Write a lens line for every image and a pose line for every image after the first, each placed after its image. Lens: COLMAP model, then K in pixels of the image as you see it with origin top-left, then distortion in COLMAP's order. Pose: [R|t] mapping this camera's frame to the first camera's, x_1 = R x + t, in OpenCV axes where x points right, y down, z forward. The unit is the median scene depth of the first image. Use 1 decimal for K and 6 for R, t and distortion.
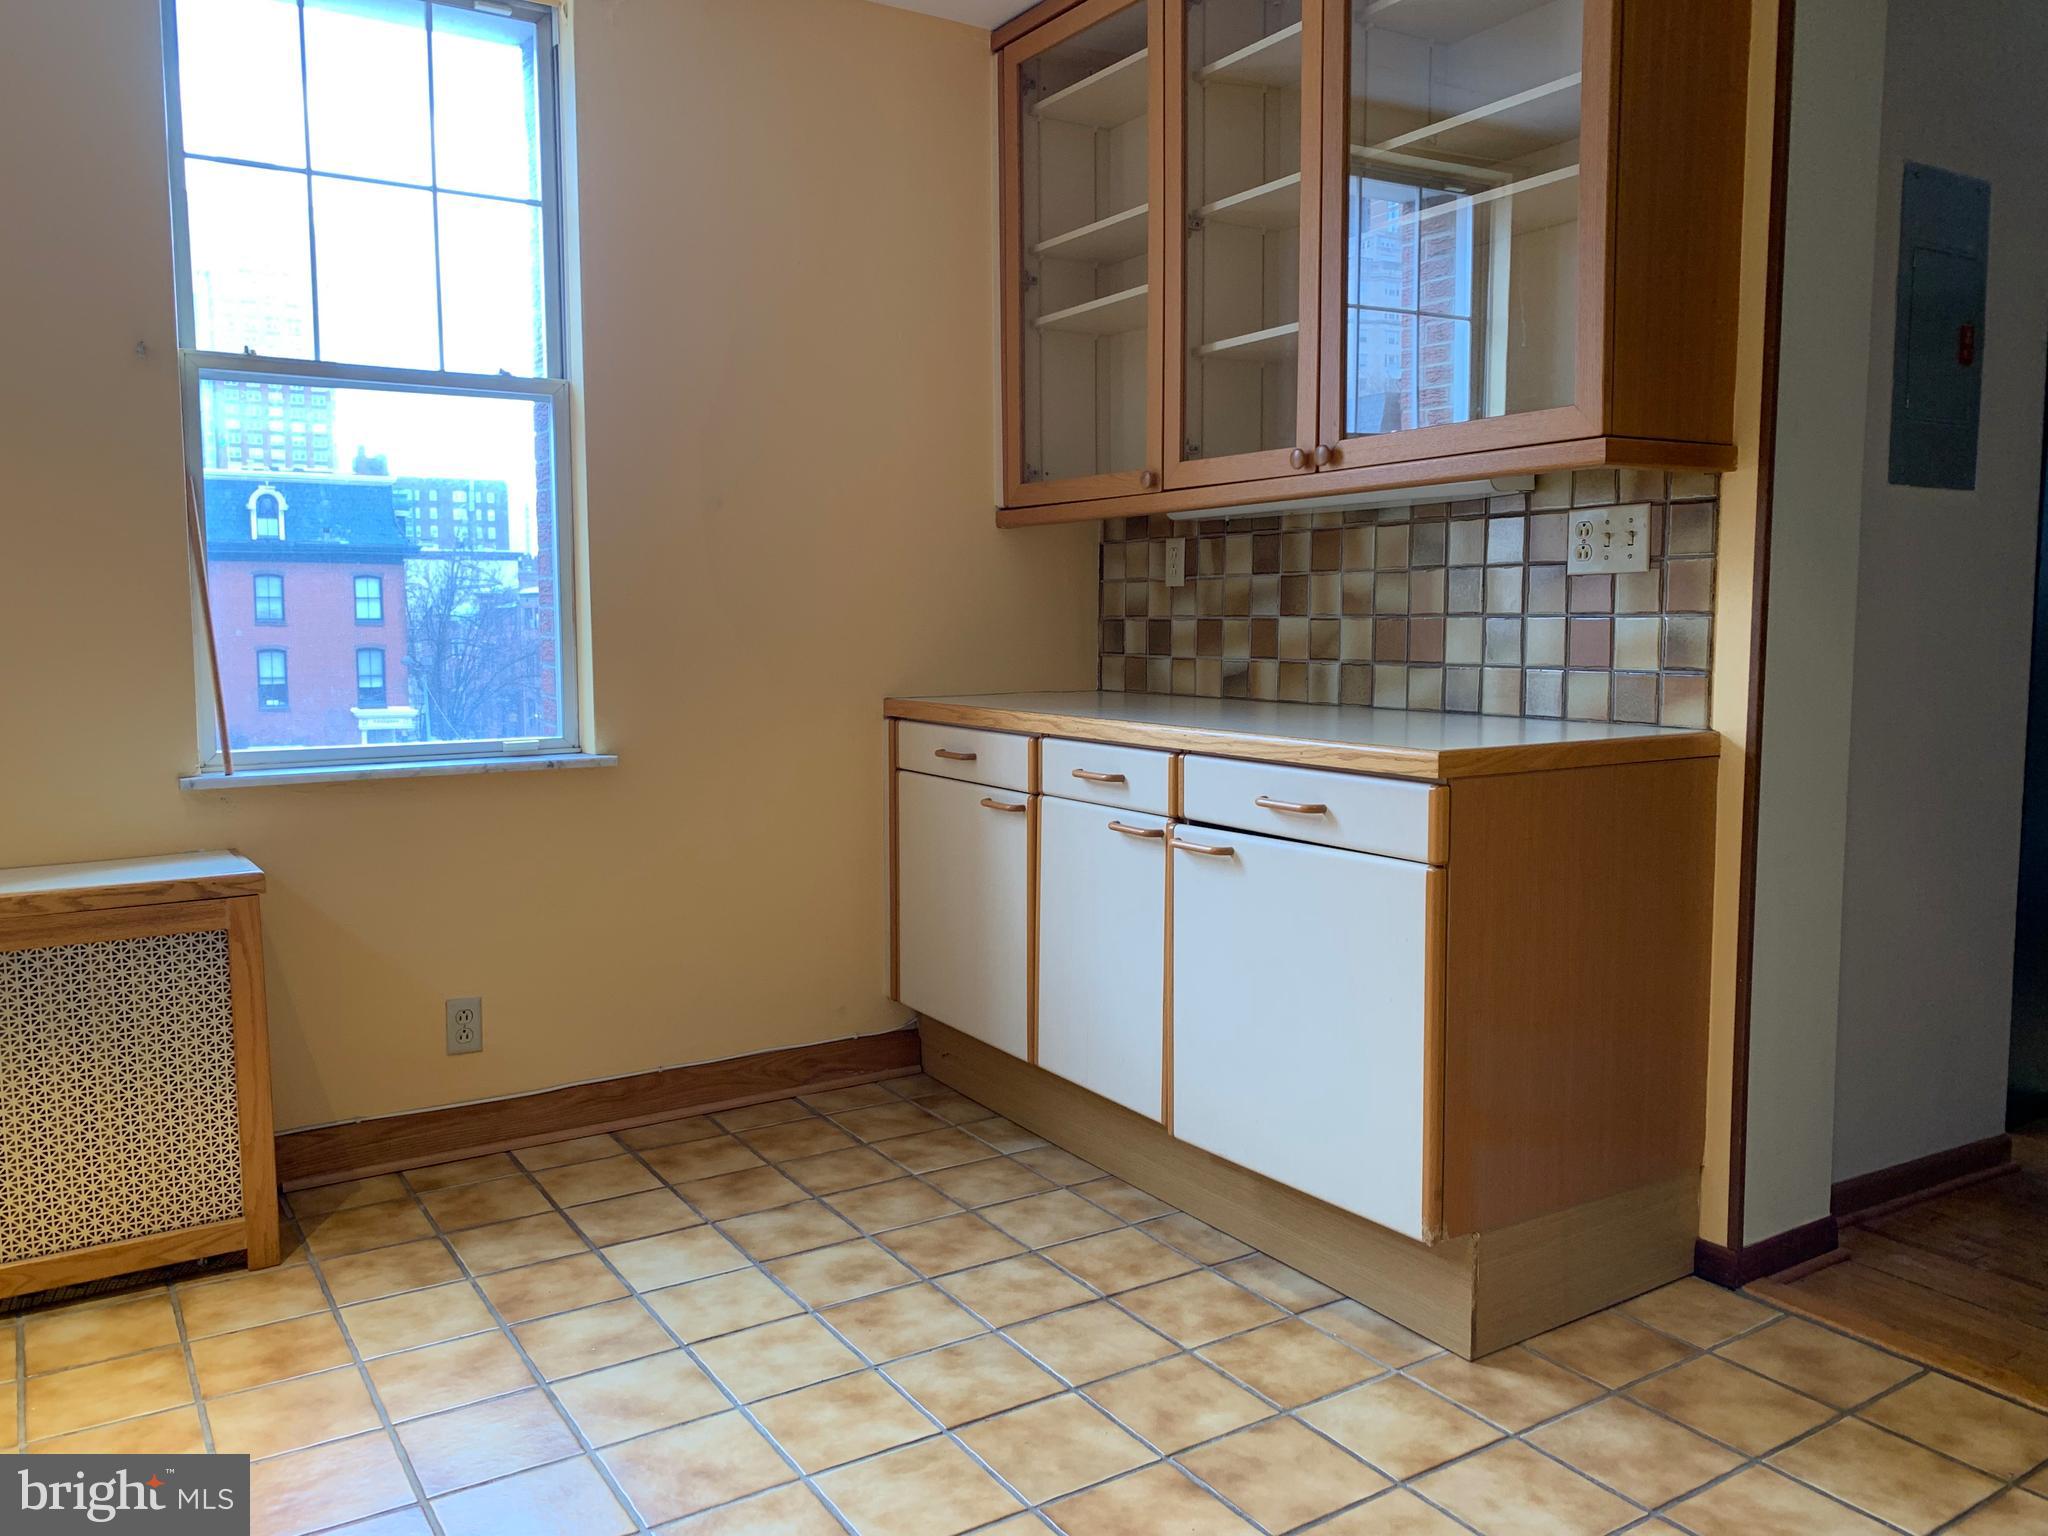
lens RADIAL K [[1572.2, 0, 1016.2], [0, 1572.2, 752.6], [0, 0, 1]] dist [0.035404, -0.025957]
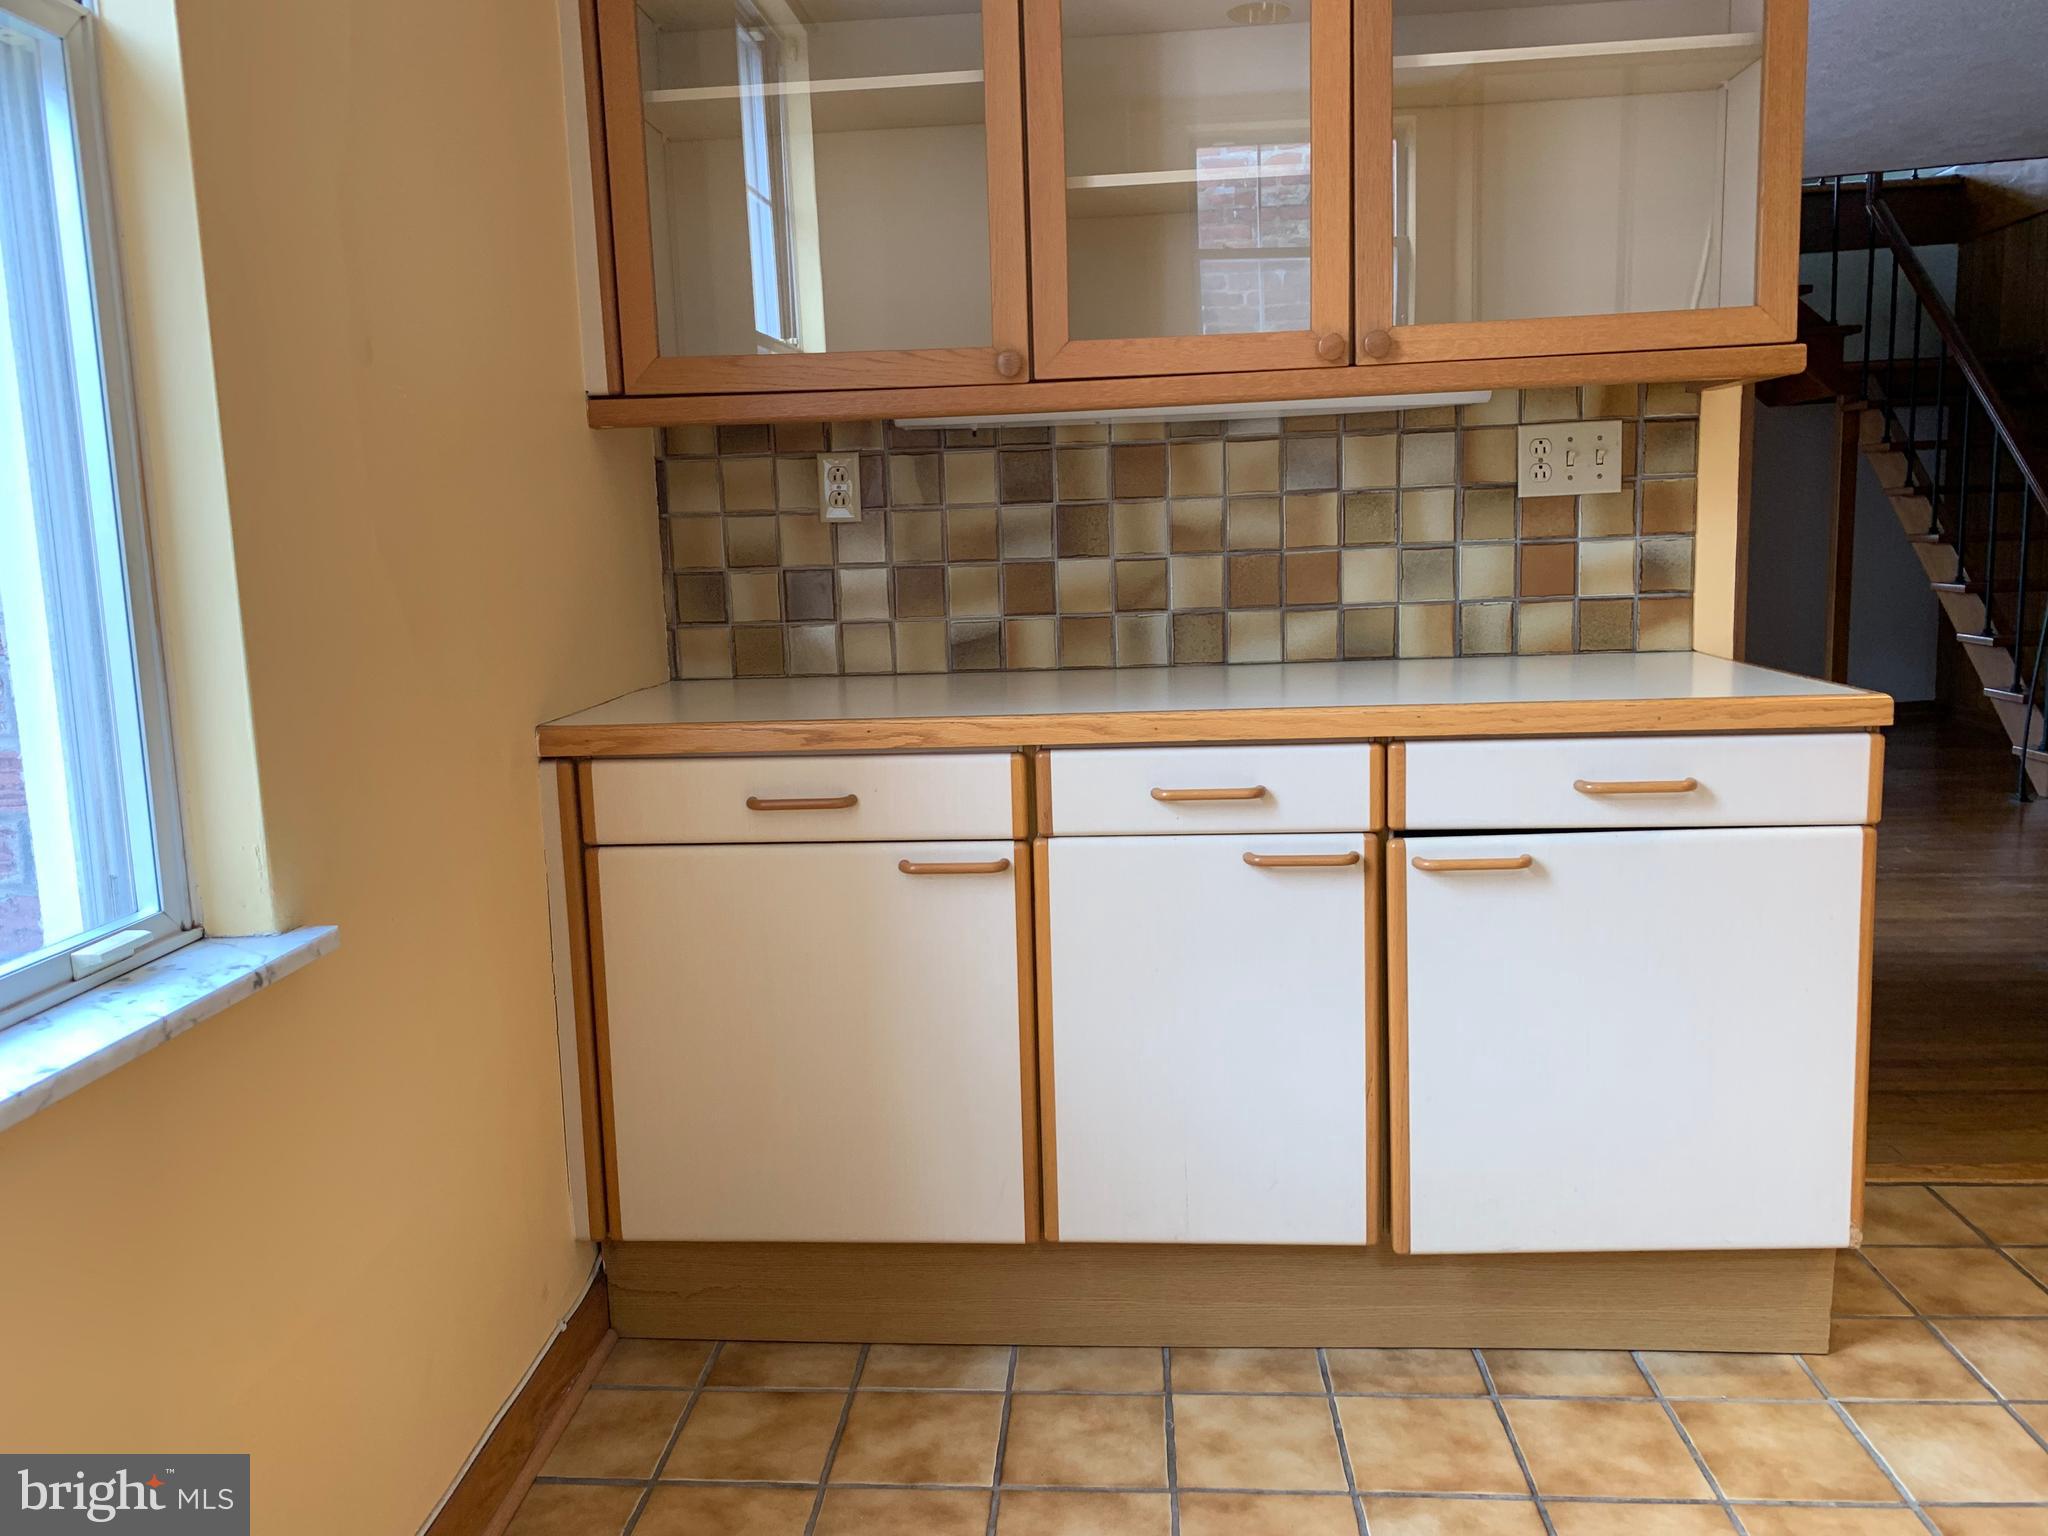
lens RADIAL K [[1572.2, 0, 1021.9], [0, 1572.2, 753.5], [0, 0, 1]] dist [0.035404, -0.025957]
pose [[0.588372, -0.132409, 0.797676, -0.502958], [0.103283, 0.990727, 0.088272, -0.066782], [-0.801967, 0.030449, 0.596591, 0.605546]]
